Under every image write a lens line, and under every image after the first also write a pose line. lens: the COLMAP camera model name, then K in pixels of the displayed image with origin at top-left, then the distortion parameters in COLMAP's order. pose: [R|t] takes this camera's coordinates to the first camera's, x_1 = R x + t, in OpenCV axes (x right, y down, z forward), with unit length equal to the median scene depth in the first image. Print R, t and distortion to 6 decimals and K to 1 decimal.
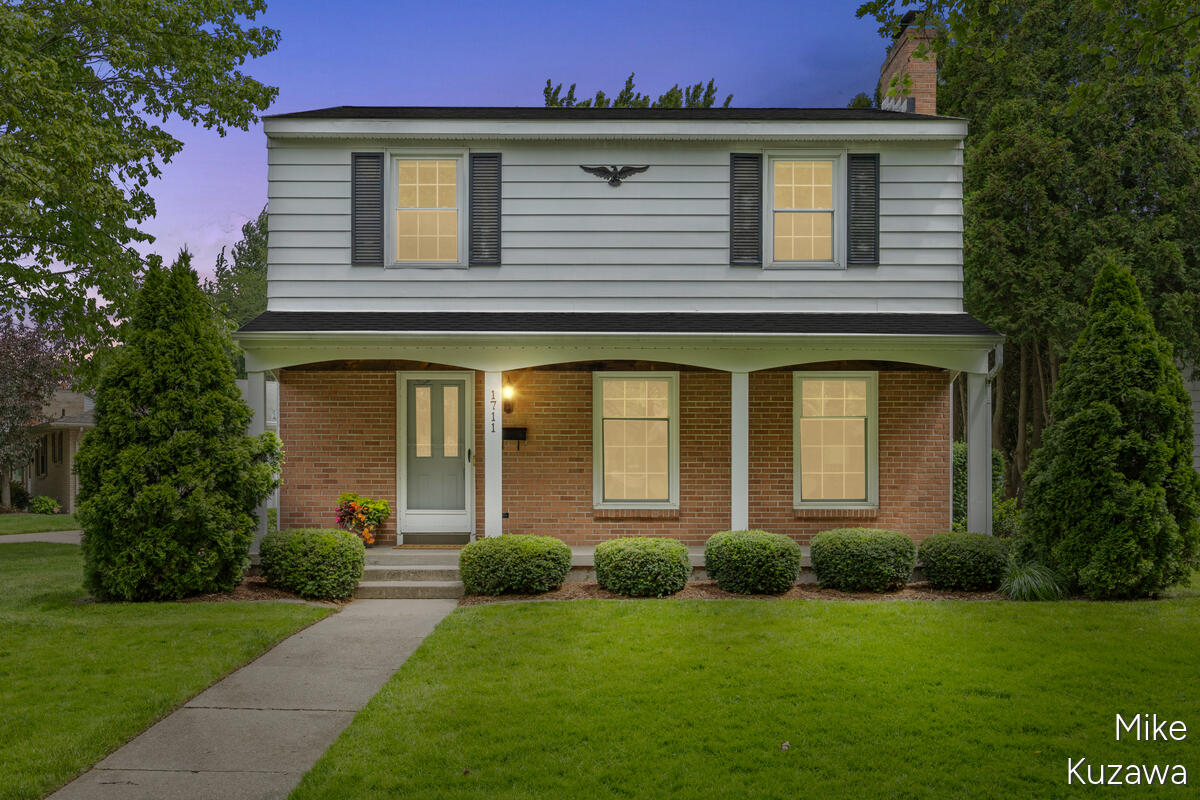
lens RADIAL K [[1058.5, 0, 600.0], [0, 1058.5, 400.0], [0, 0, 1]] dist [0.003931, 0.005928]
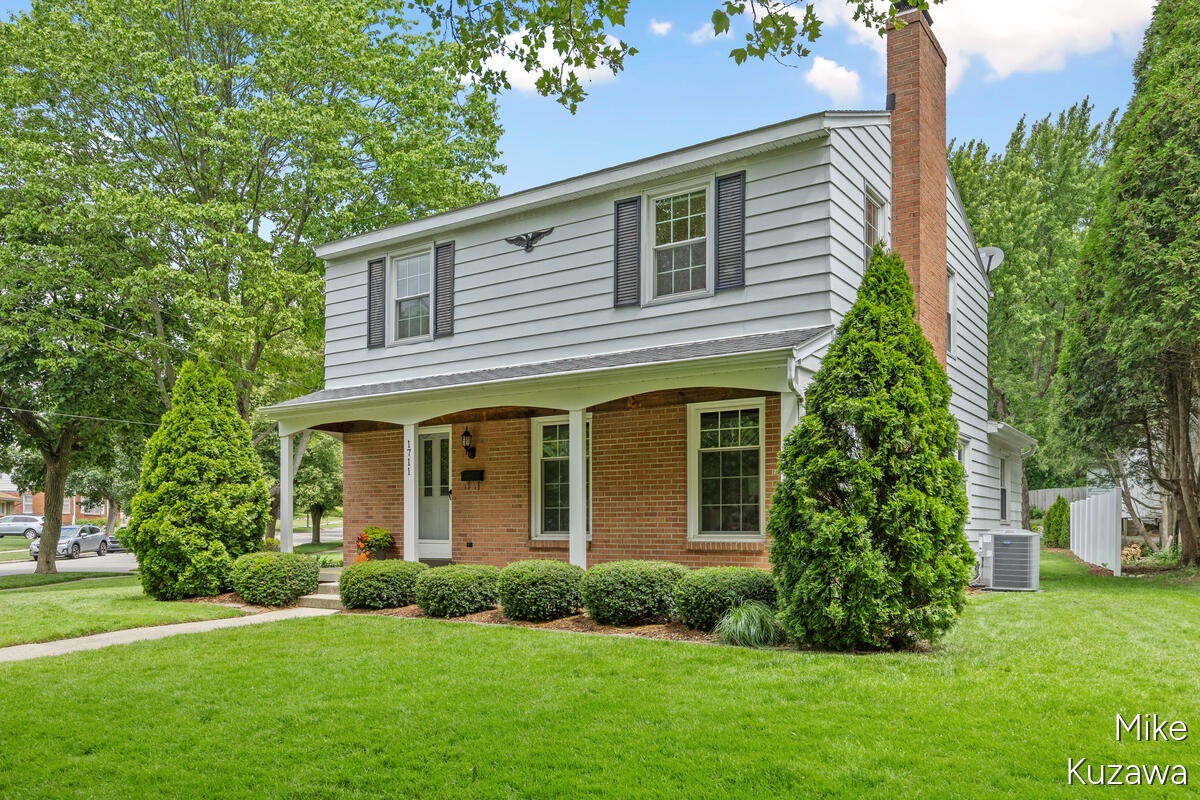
lens RADIAL K [[902.9, 0, 599.9], [0, 902.9, 449.3], [0, 0, 1]] dist [-0.007804, -0.005860]
pose [[0.826543, -0.049288, -0.560711, 0.599112], [0.048117, 0.998699, -0.016860, 0.026486], [0.560813, -0.013044, 0.827840, 0.247965]]
